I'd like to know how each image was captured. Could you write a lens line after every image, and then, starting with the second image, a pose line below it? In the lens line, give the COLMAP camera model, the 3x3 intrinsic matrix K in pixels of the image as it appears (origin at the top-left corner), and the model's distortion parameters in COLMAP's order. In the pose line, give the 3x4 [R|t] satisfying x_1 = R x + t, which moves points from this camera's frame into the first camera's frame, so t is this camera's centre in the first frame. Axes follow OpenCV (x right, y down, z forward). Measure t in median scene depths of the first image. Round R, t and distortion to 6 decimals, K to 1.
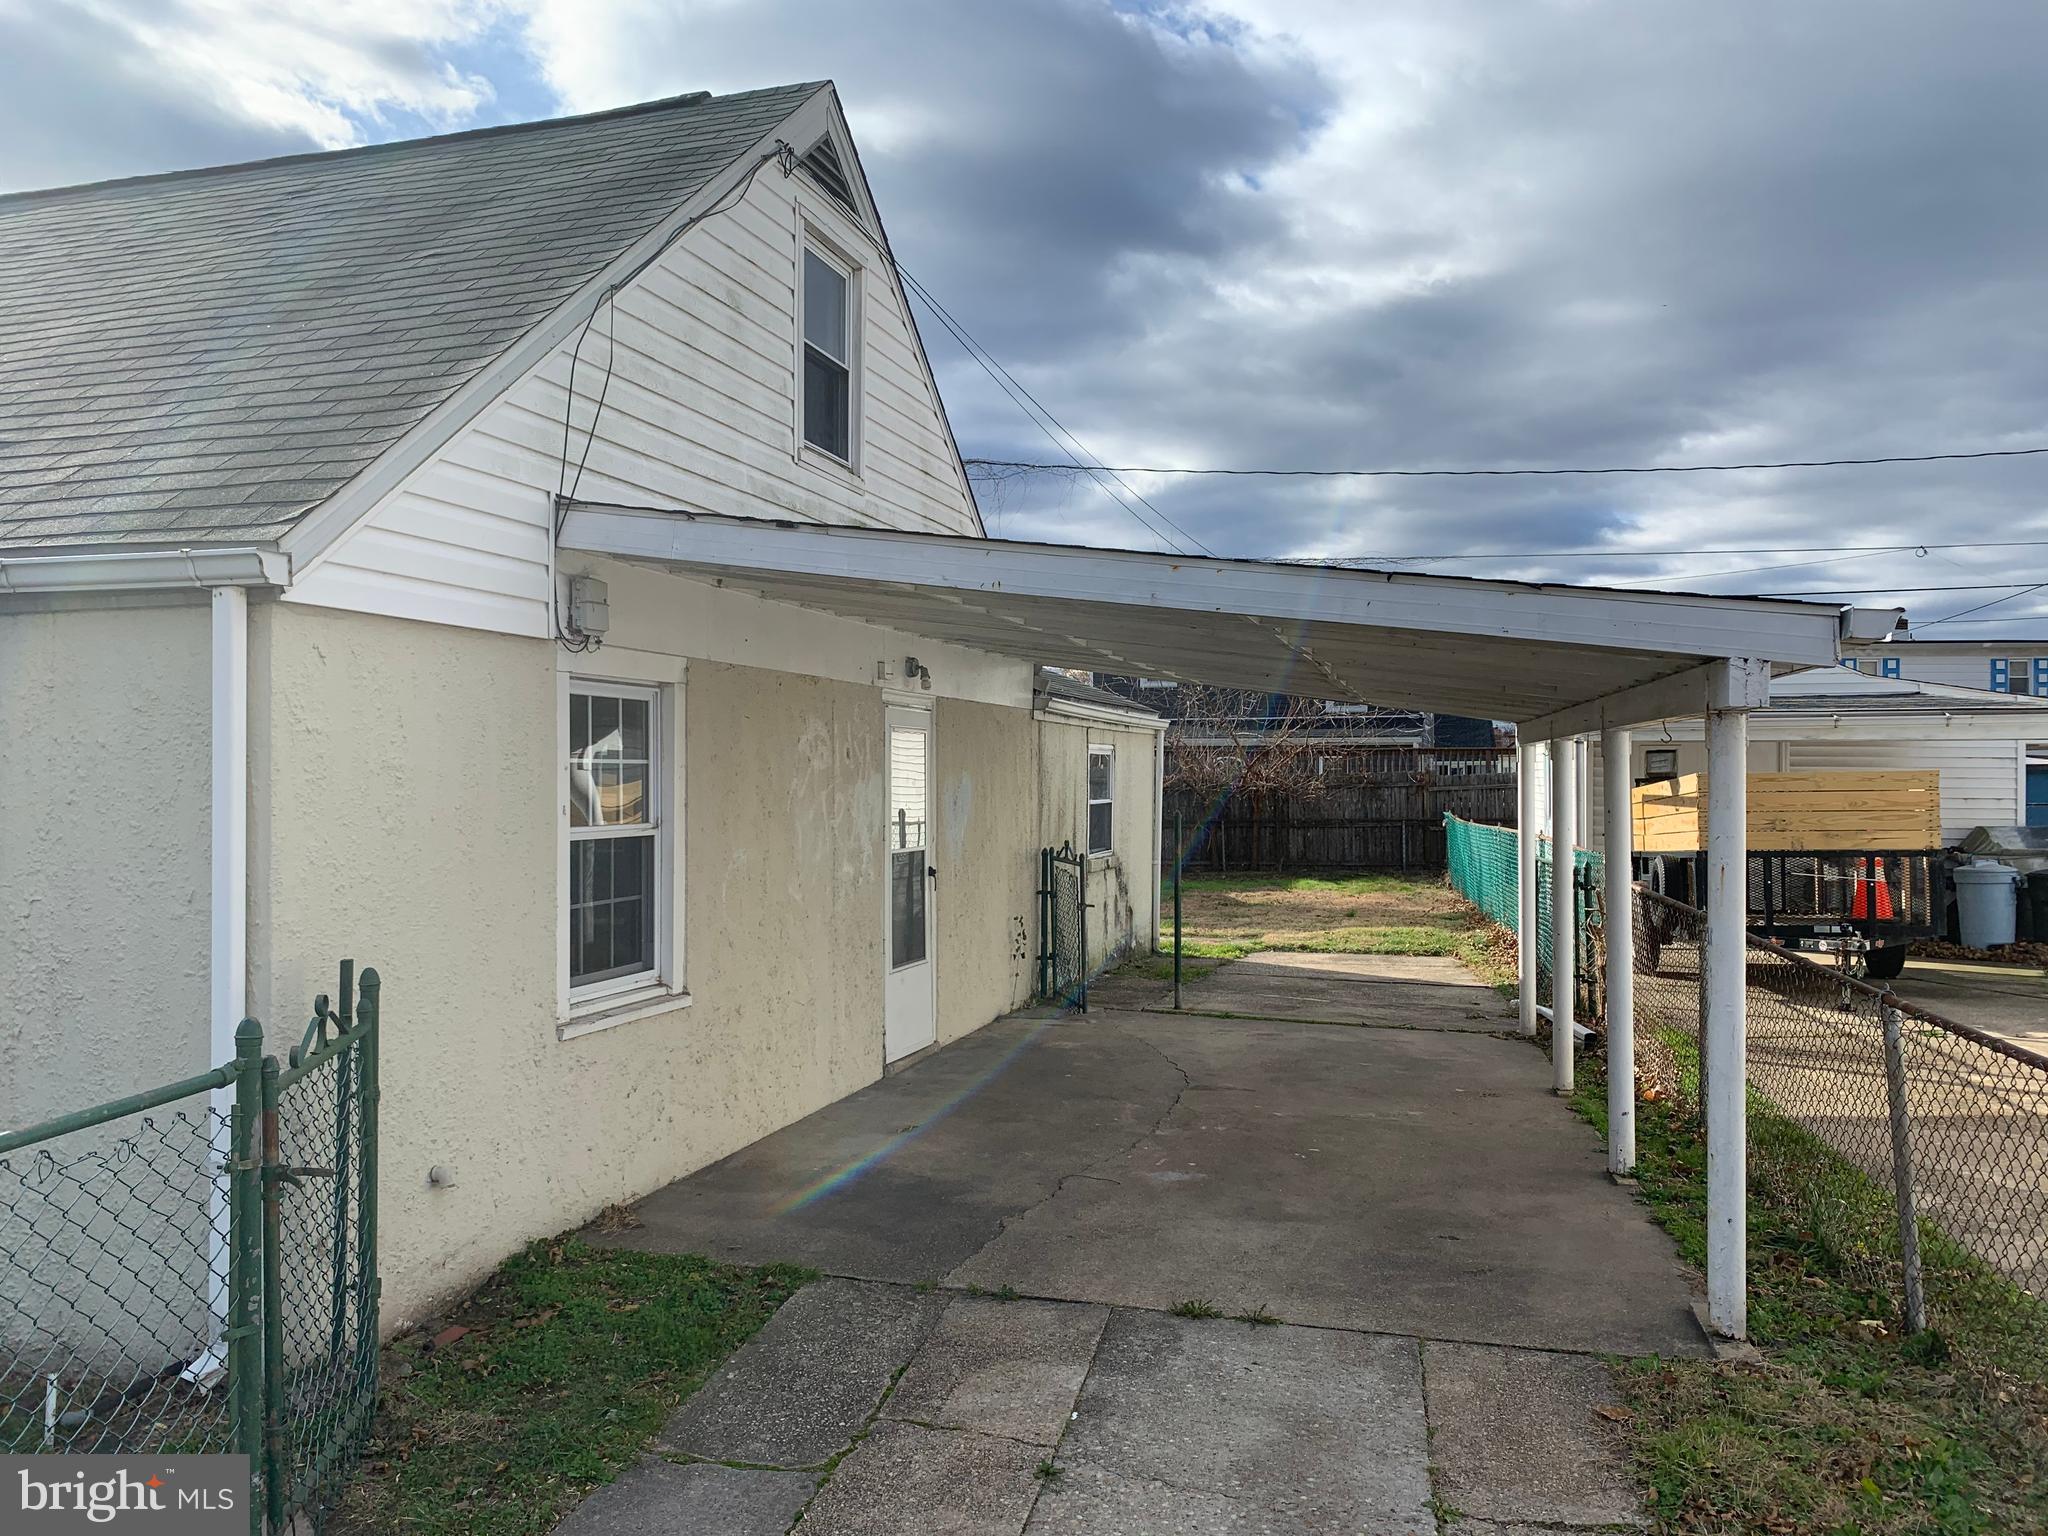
lens RADIAL K [[1588.9, 0, 1011.5], [0, 1588.9, 760.9], [0, 0, 1]] dist [0.046698, -0.035219]
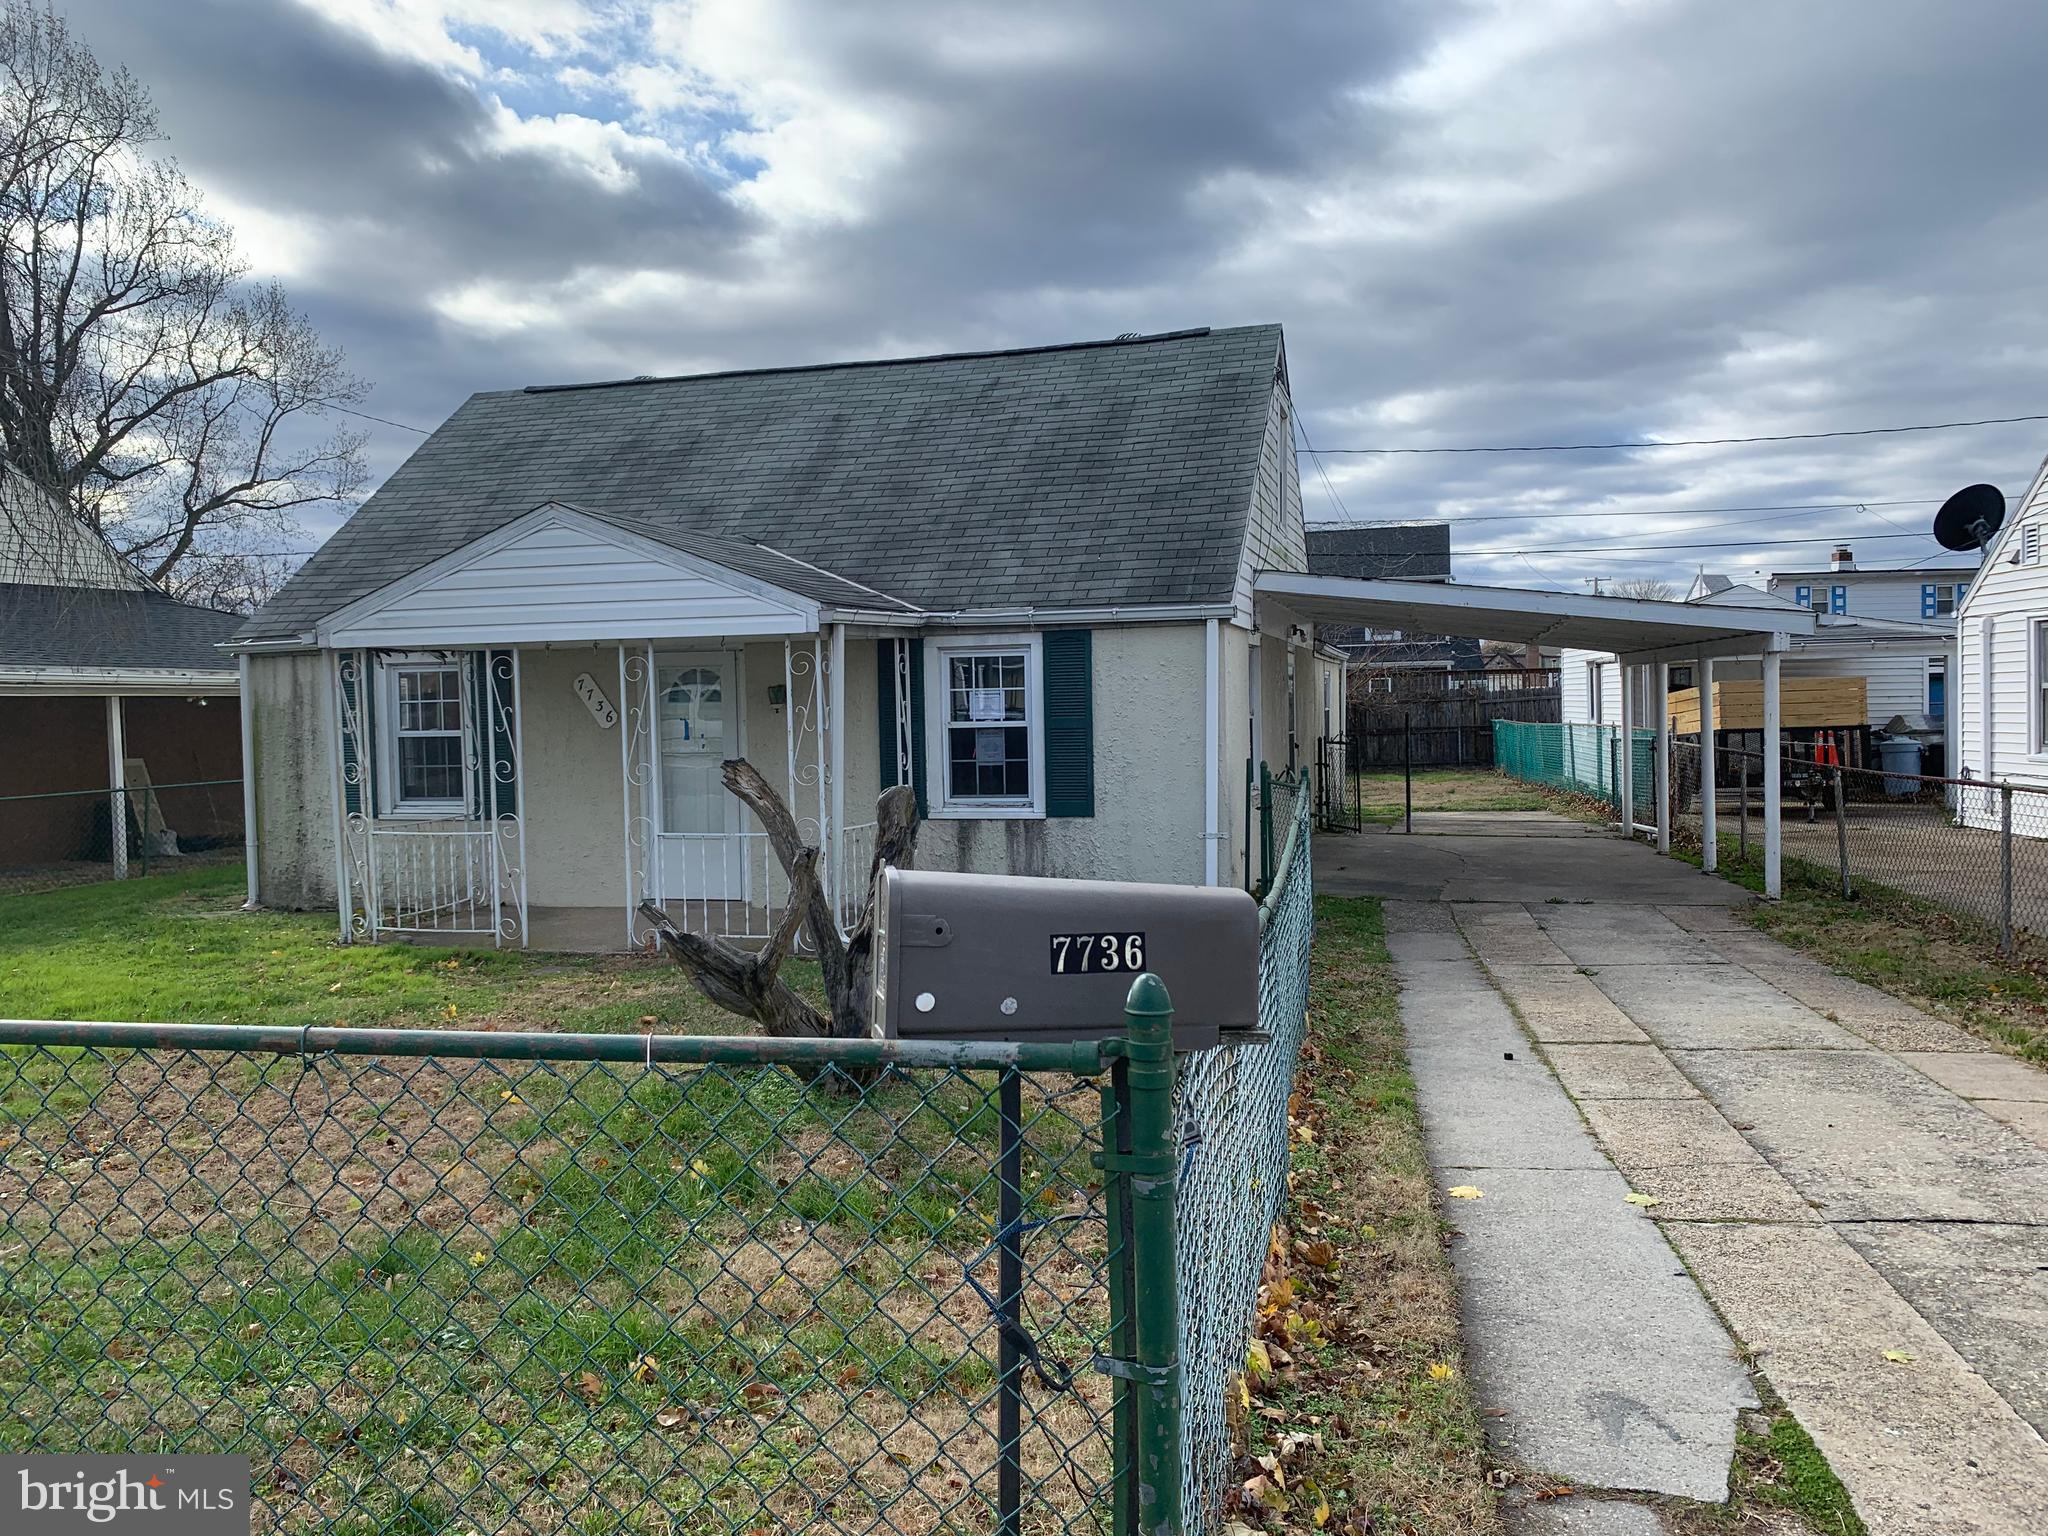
lens RADIAL K [[1566.1, 0, 1024.0], [0, 1566.1, 768.0], [0, 0, 1]] dist [0.000827, -0.004891]
pose [[0.999581, -0.022391, 0.018361, -0.225627], [0.021440, 0.998495, 0.050476, 0.000406], [-0.019463, -0.050061, 0.998557, -0.419435]]
